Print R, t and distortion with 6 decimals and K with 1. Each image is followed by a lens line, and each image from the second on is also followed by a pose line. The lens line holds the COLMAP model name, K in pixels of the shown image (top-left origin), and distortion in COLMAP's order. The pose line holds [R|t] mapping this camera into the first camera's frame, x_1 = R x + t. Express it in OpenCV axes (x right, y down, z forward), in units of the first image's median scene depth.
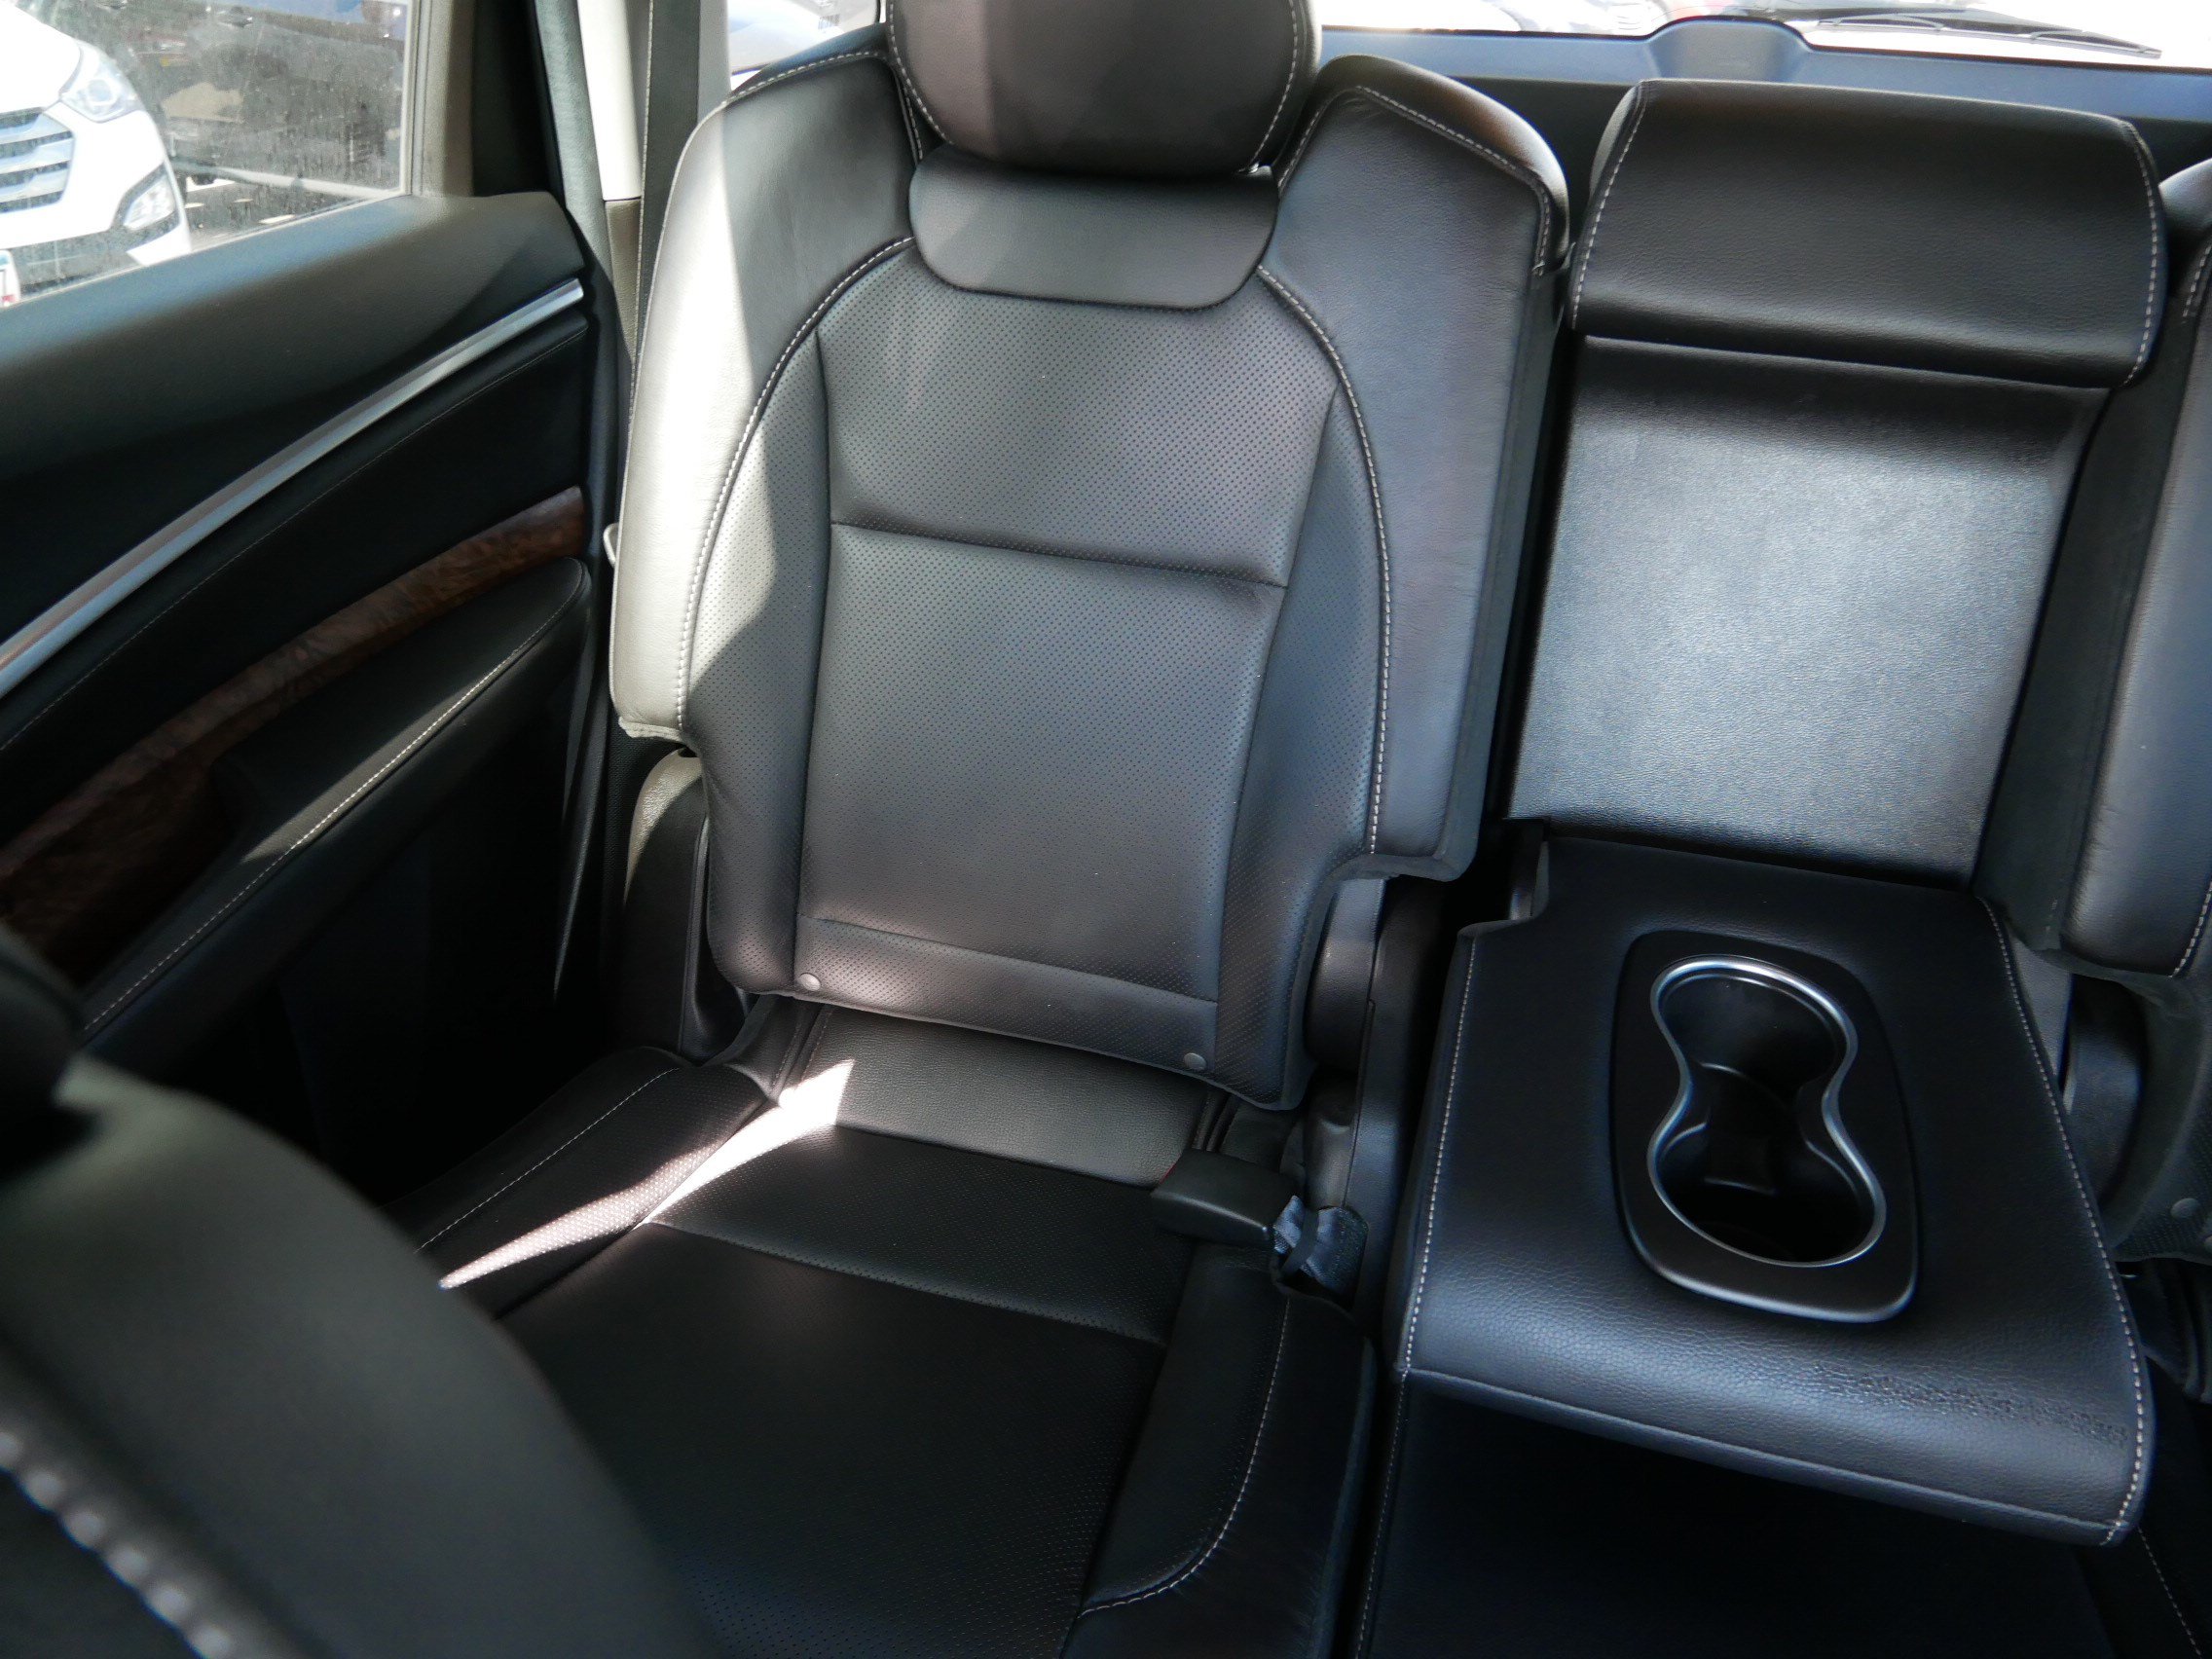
lens RADIAL K [[1578.5, 0, 1069.1], [0, 1578.5, 823.9], [0, 0, 1]] dist [-0.060284, 0.030450]
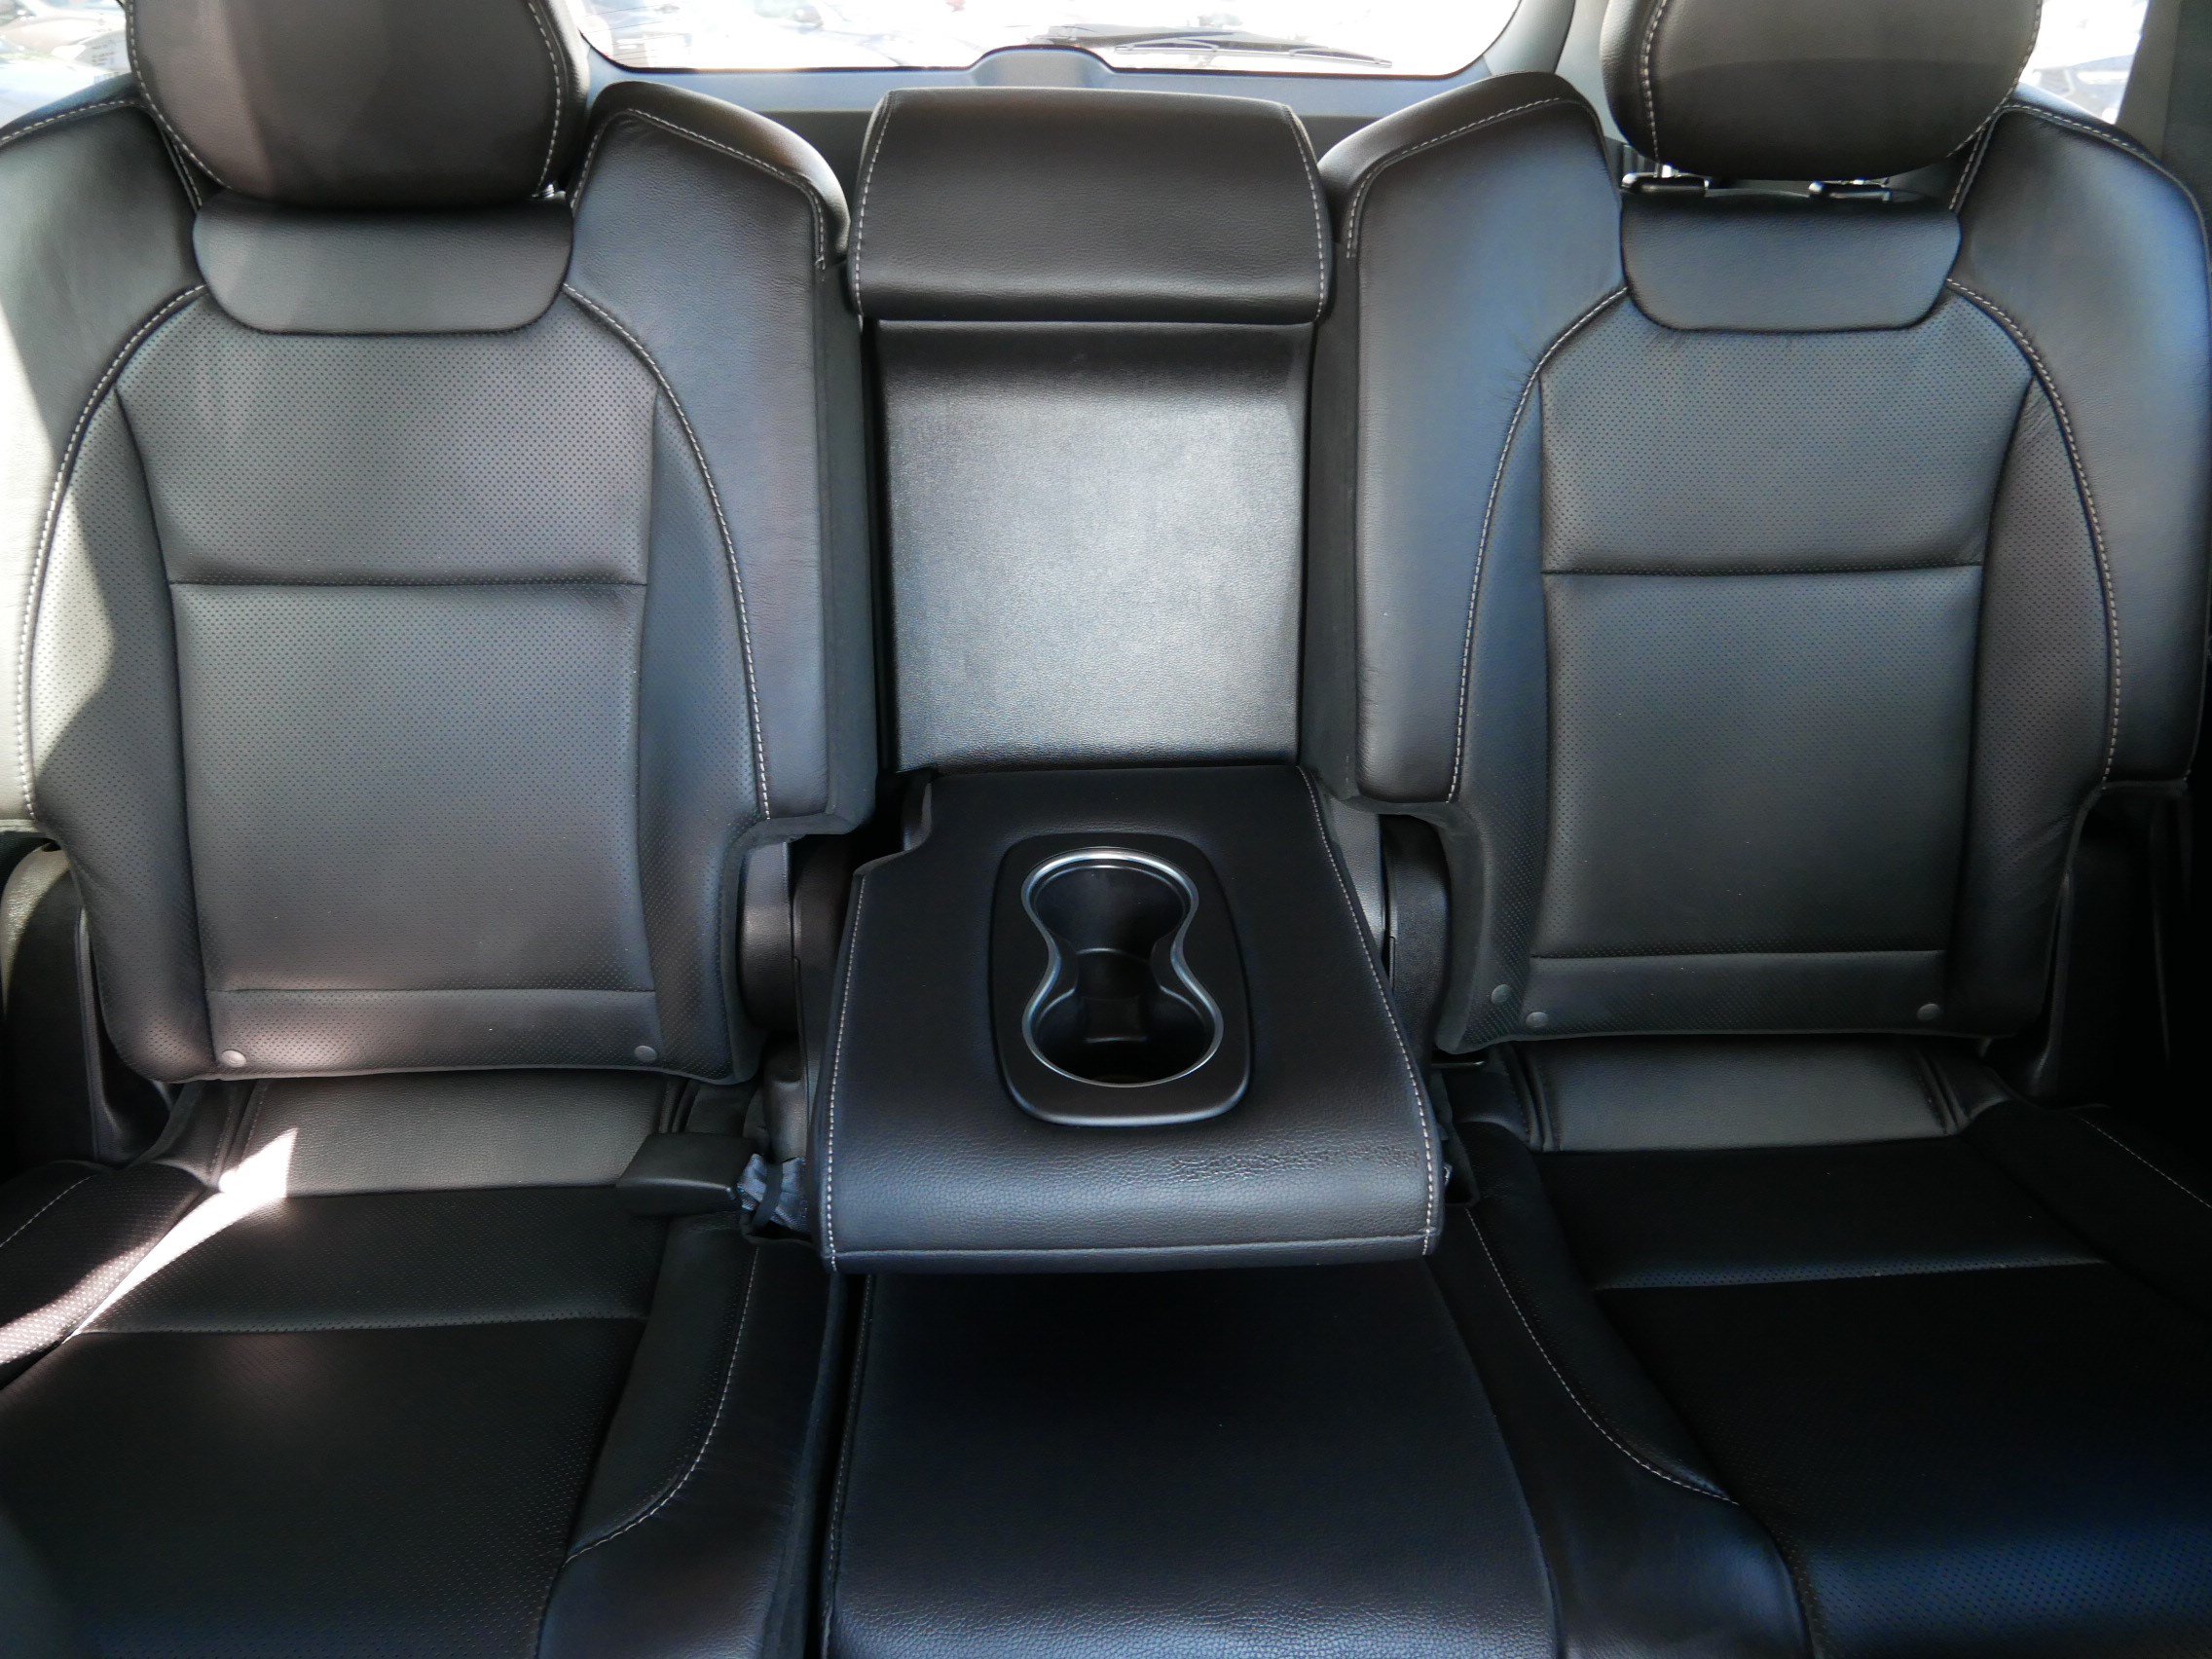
lens RADIAL K [[1578.5, 0, 1069.1], [0, 1578.5, 823.9], [0, 0, 1]] dist [-0.060284, 0.030450]
pose [[0.940618, -0.169204, 0.294292, 0.069103], [0.177475, 0.984124, -0.001424, 0.058562], [-0.289379, 0.053569, 0.955715, -0.072084]]
